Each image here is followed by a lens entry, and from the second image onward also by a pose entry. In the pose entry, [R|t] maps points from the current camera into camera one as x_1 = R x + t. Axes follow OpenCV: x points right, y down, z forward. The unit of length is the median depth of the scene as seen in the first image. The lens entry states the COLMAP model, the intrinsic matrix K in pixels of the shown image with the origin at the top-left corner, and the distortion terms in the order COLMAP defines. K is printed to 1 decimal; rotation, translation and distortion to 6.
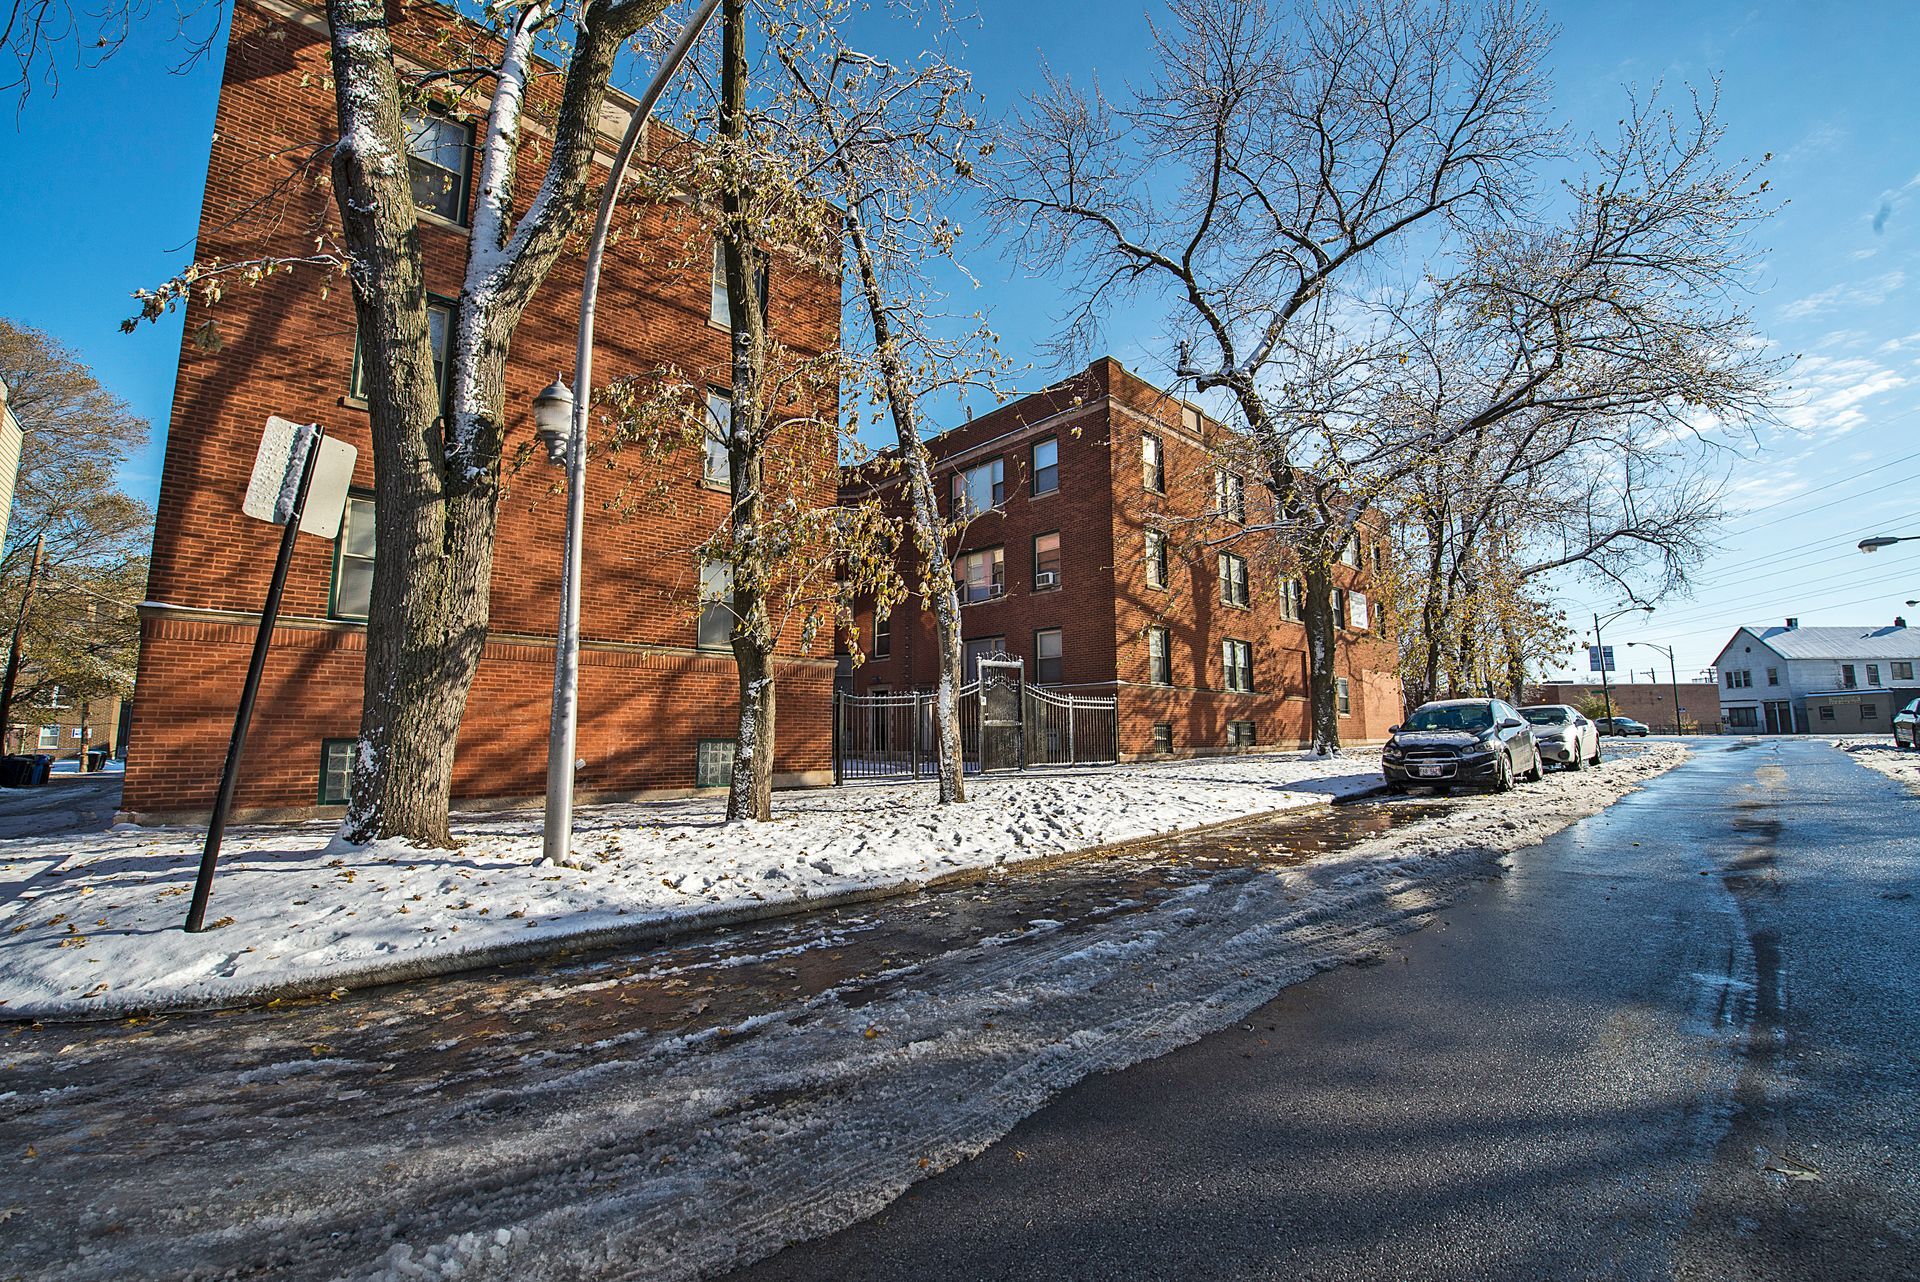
lens RADIAL K [[783.2, 0, 952.5], [0, 783.2, 640.6], [0, 0, 1]] dist [-0.013352, -0.002678]
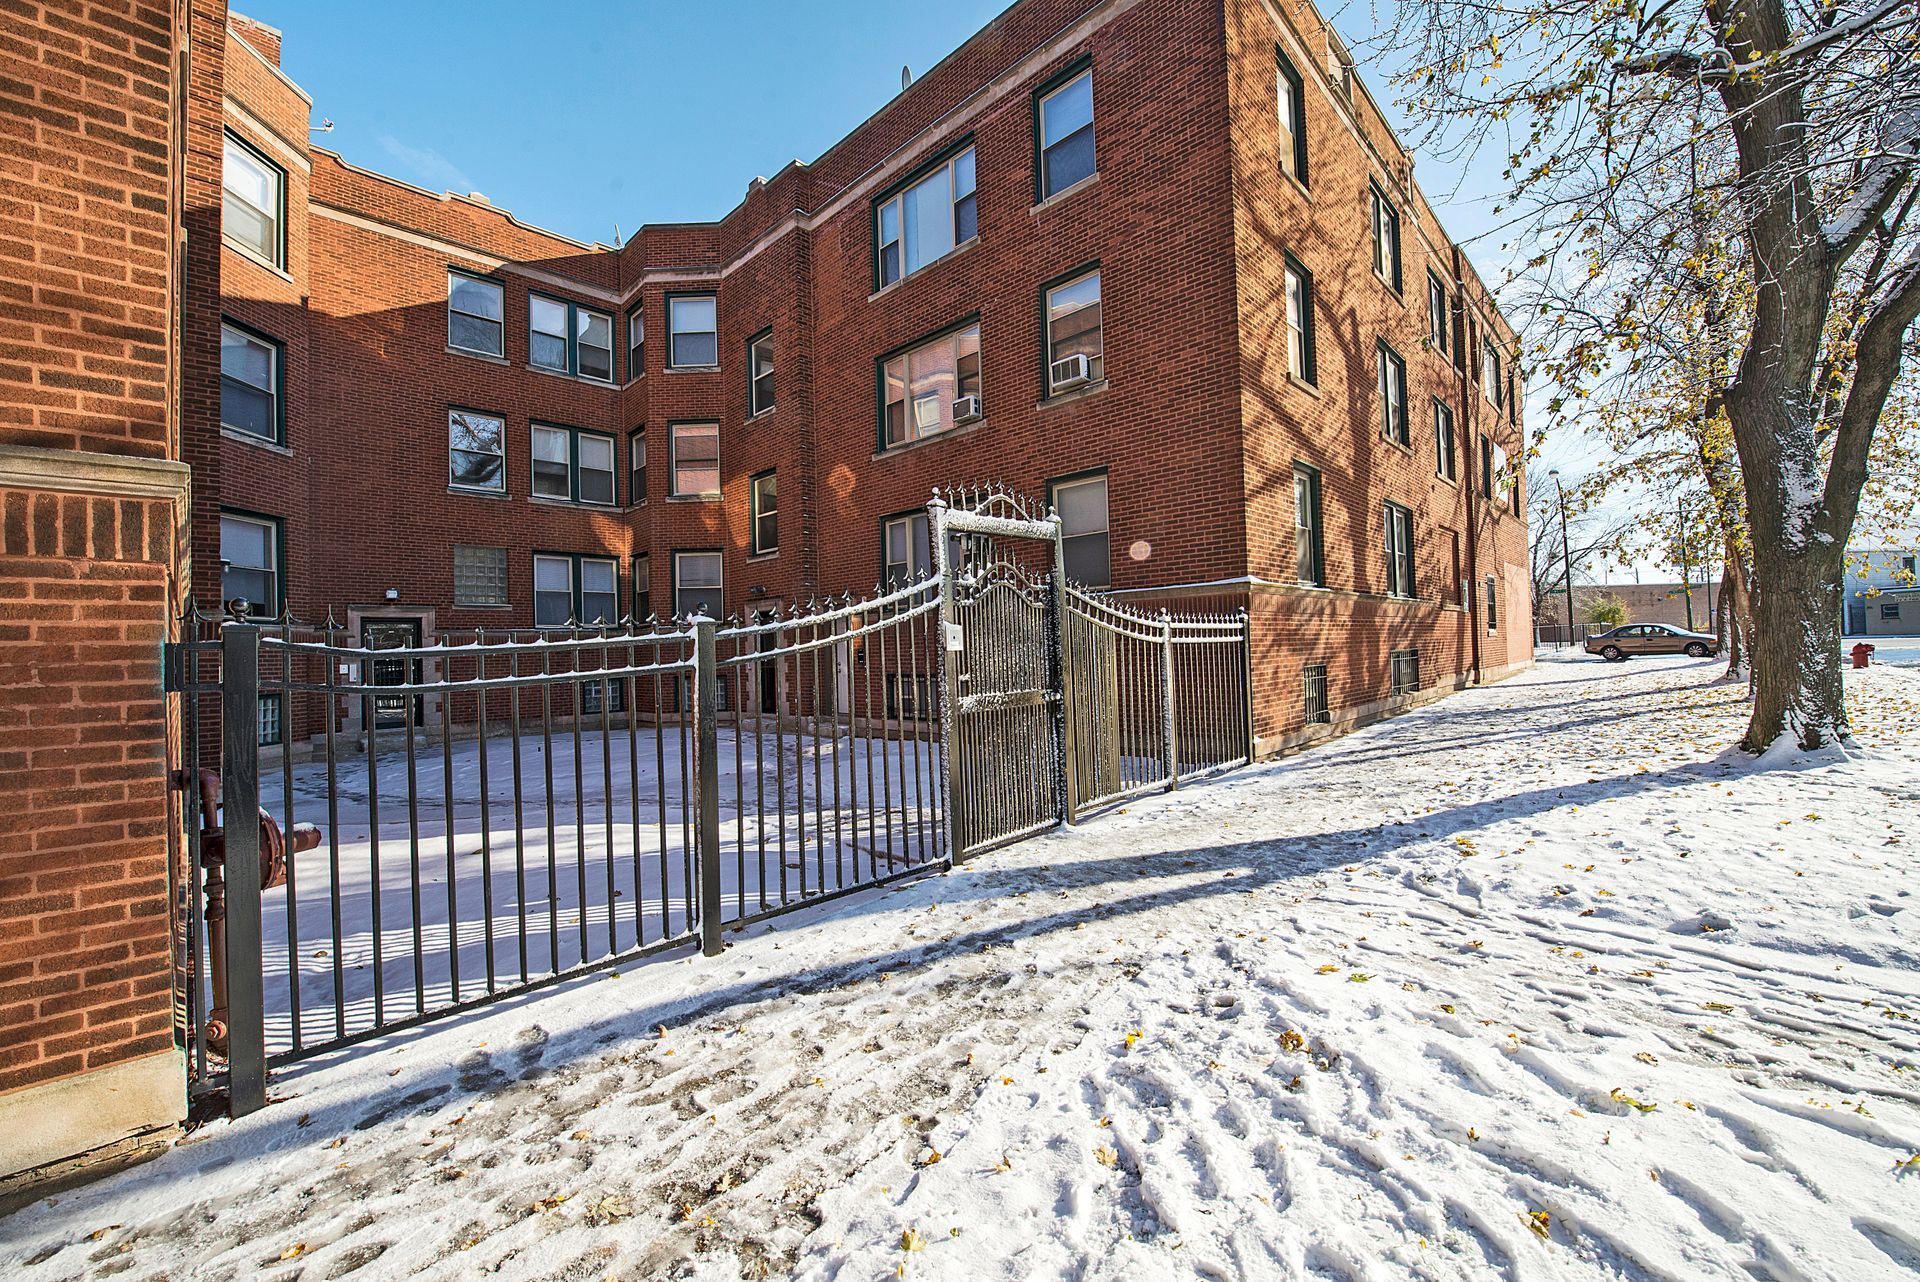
lens RADIAL K [[783.2, 0, 962.1], [0, 783.2, 637.4], [0, 0, 1]] dist [-0.013352, -0.002678]
pose [[0.997354, -0.026041, 0.067870, 0.028931], [0.018900, 0.994417, 0.103814, 0.061040], [-0.070195, -0.102257, 0.992278, 0.942738]]
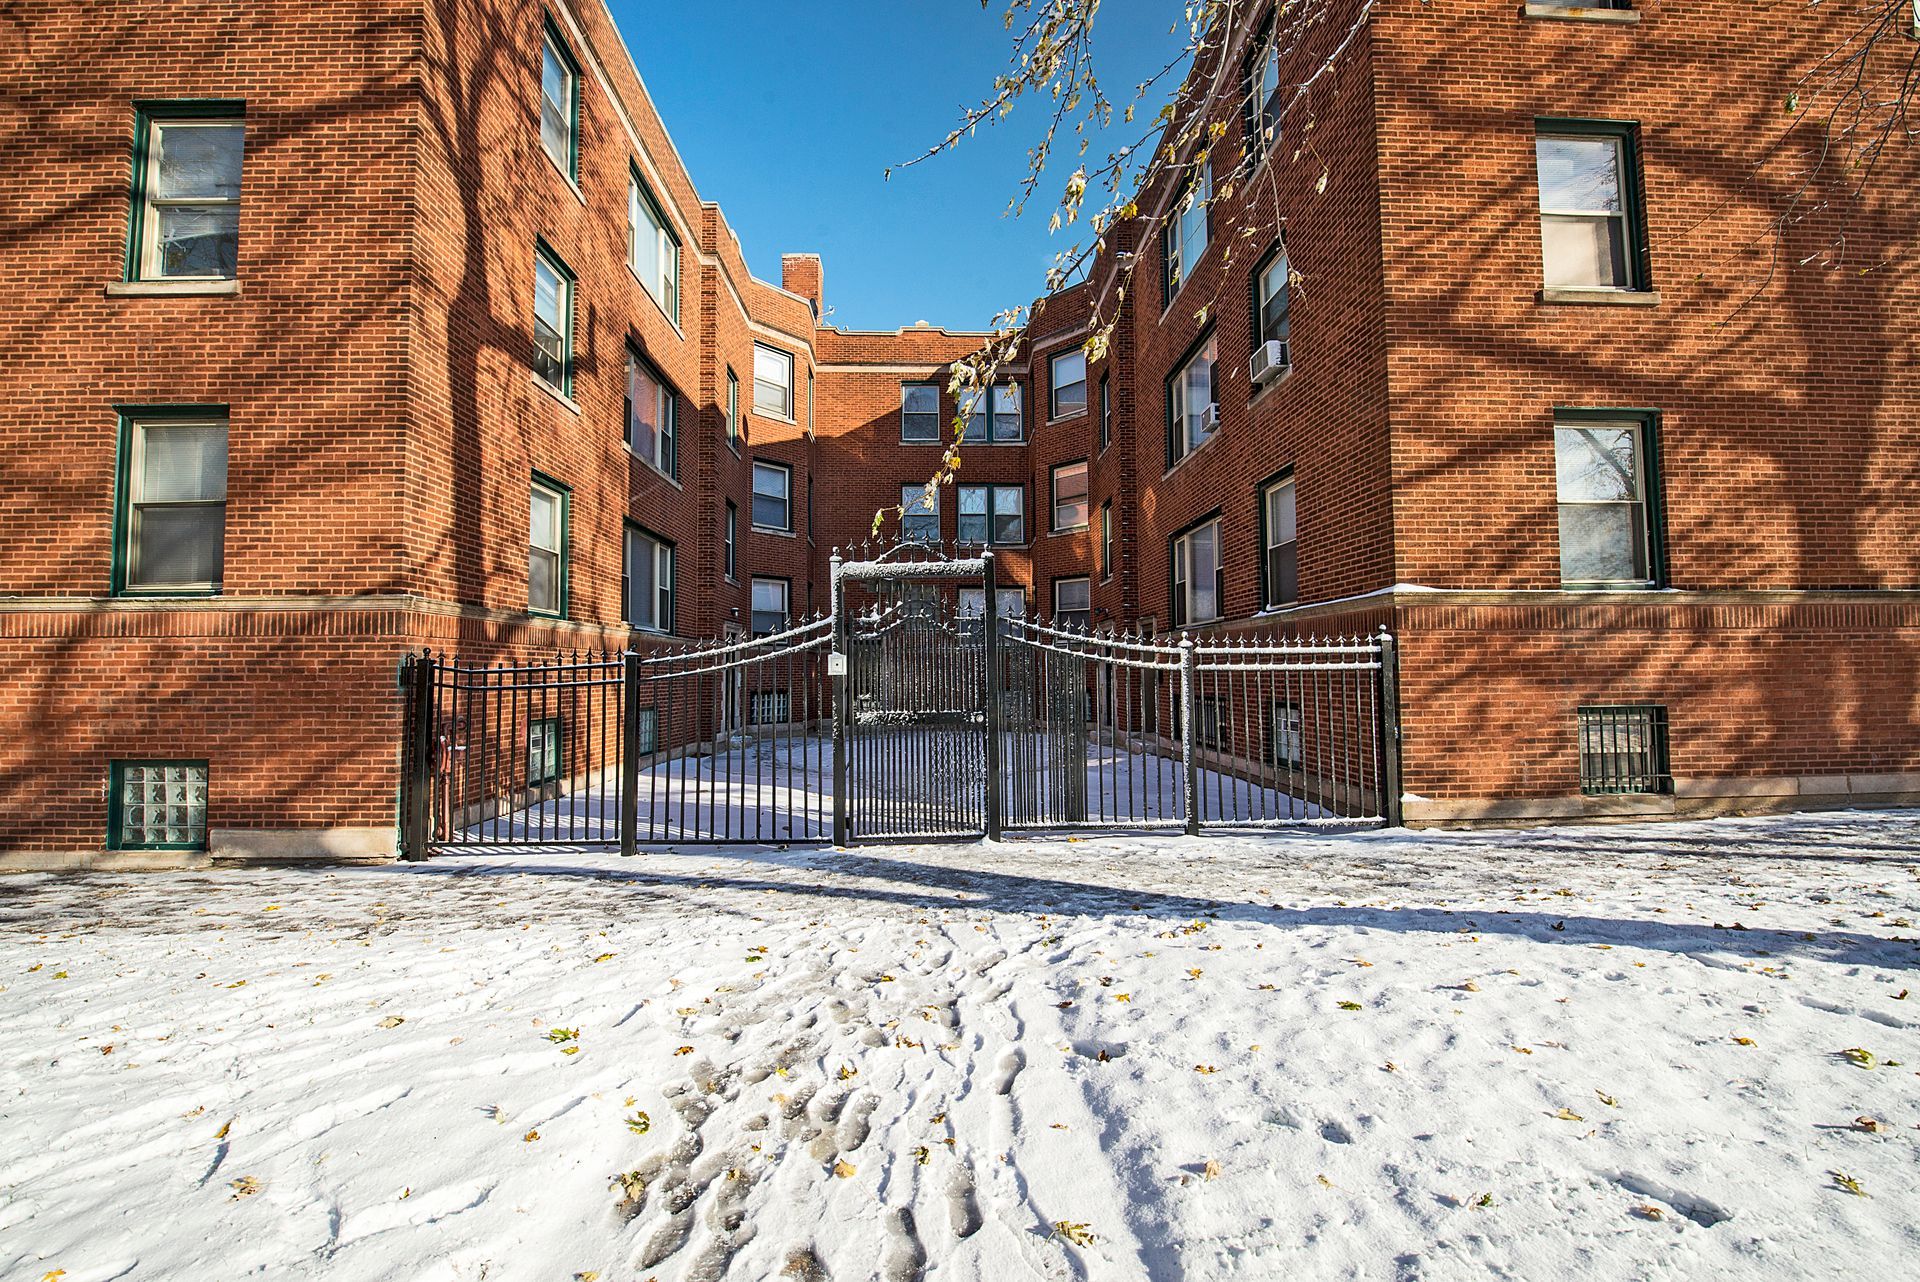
lens RADIAL K [[783.2, 0, 946.0], [0, 783.2, 639.8], [0, 0, 1]] dist [-0.013352, -0.002678]
pose [[0.753492, -0.033095, -0.656624, 0.474590], [0.086897, 0.994983, 0.049567, 0.068294], [0.651690, -0.094407, 0.752588, 1.012467]]
